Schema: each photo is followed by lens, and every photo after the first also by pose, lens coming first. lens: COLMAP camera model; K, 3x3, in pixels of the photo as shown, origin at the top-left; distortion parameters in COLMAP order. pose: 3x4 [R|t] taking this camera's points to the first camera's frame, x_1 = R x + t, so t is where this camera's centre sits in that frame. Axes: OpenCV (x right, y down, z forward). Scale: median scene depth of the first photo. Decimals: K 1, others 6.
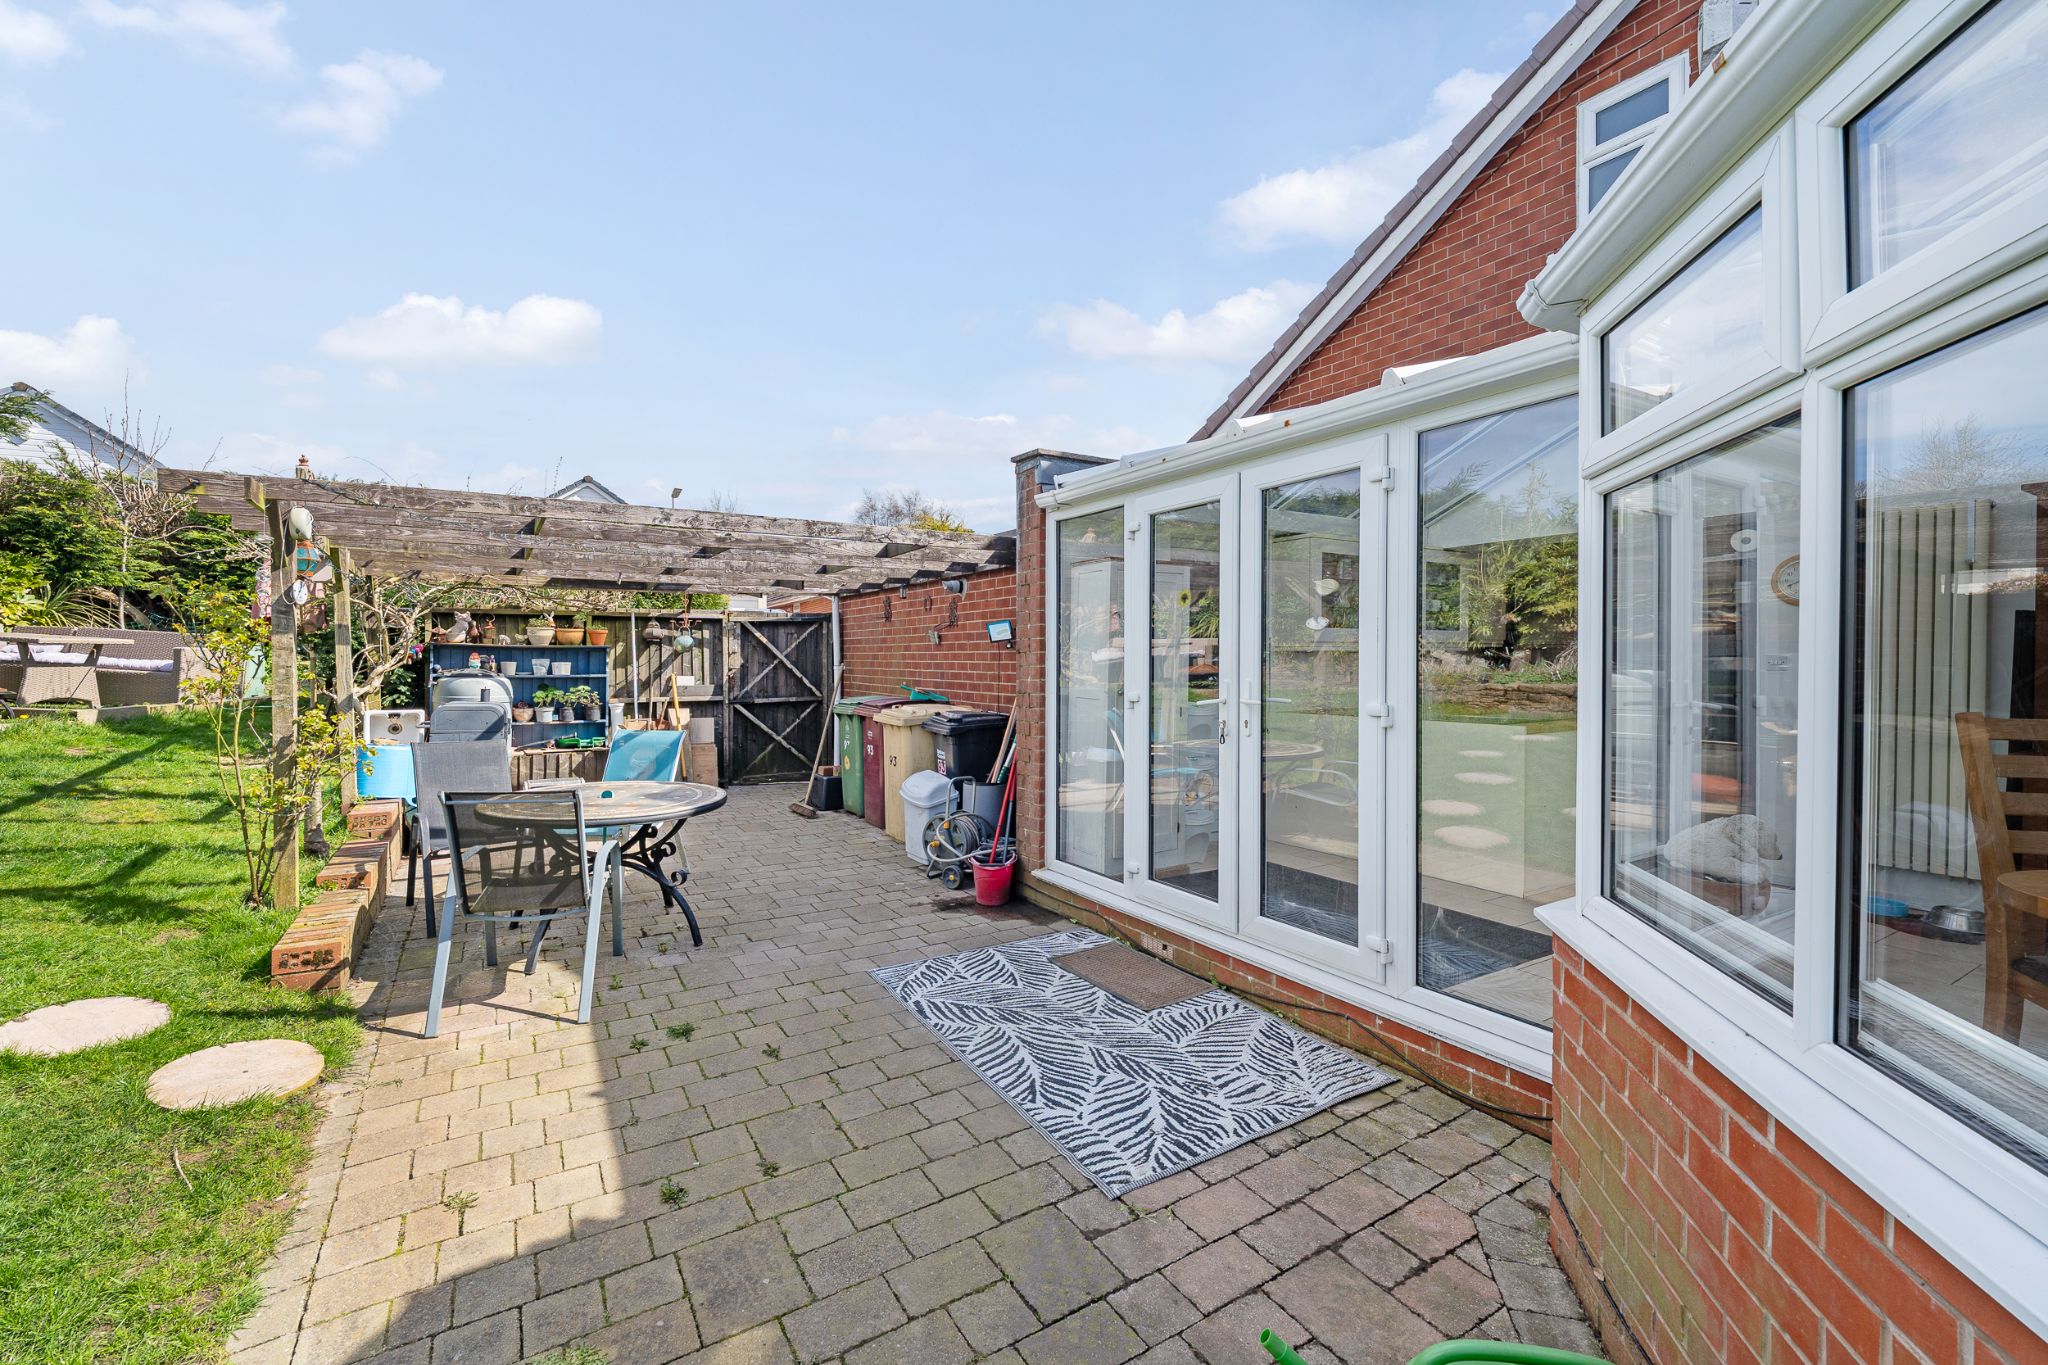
lens RADIAL K [[824.6, 0, 1024.0], [0, 824.6, 682.5], [0, 0, 1]] dist [-0.001934, -0.000065]
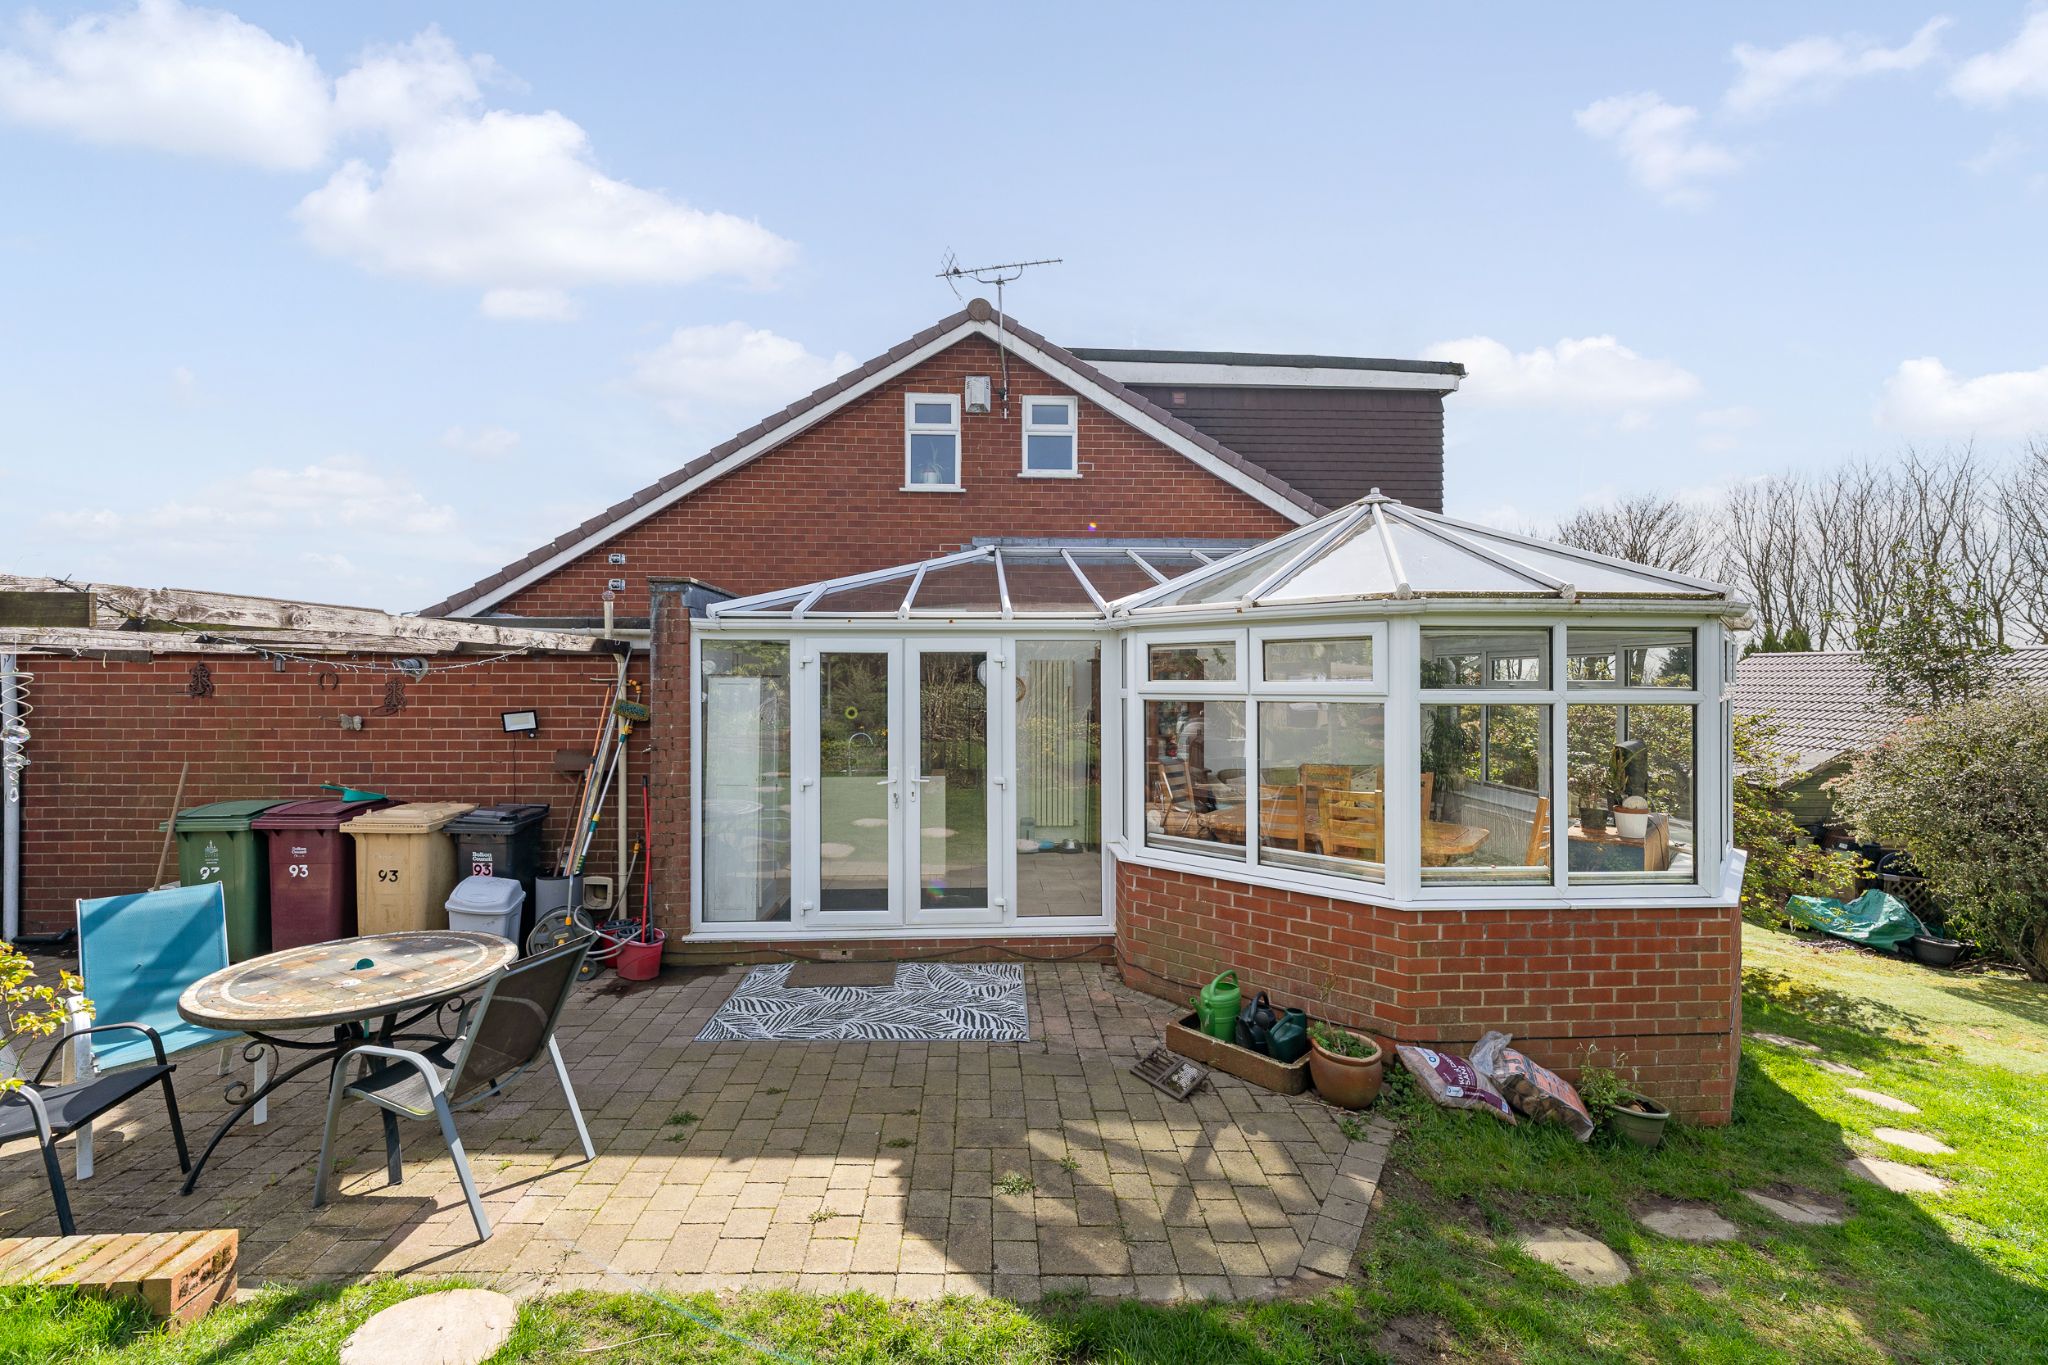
lens RADIAL K [[798.2, 0, 1024.0], [0, 798.2, 682.5], [0, 0, 1]] dist [0.000379, 0.000211]
pose [[0.502630, 0.003016, 0.864497, -0.549502], [0.028245, 0.999403, -0.019909, -0.072573], [-0.864040, 0.034425, 0.502244, 0.003033]]
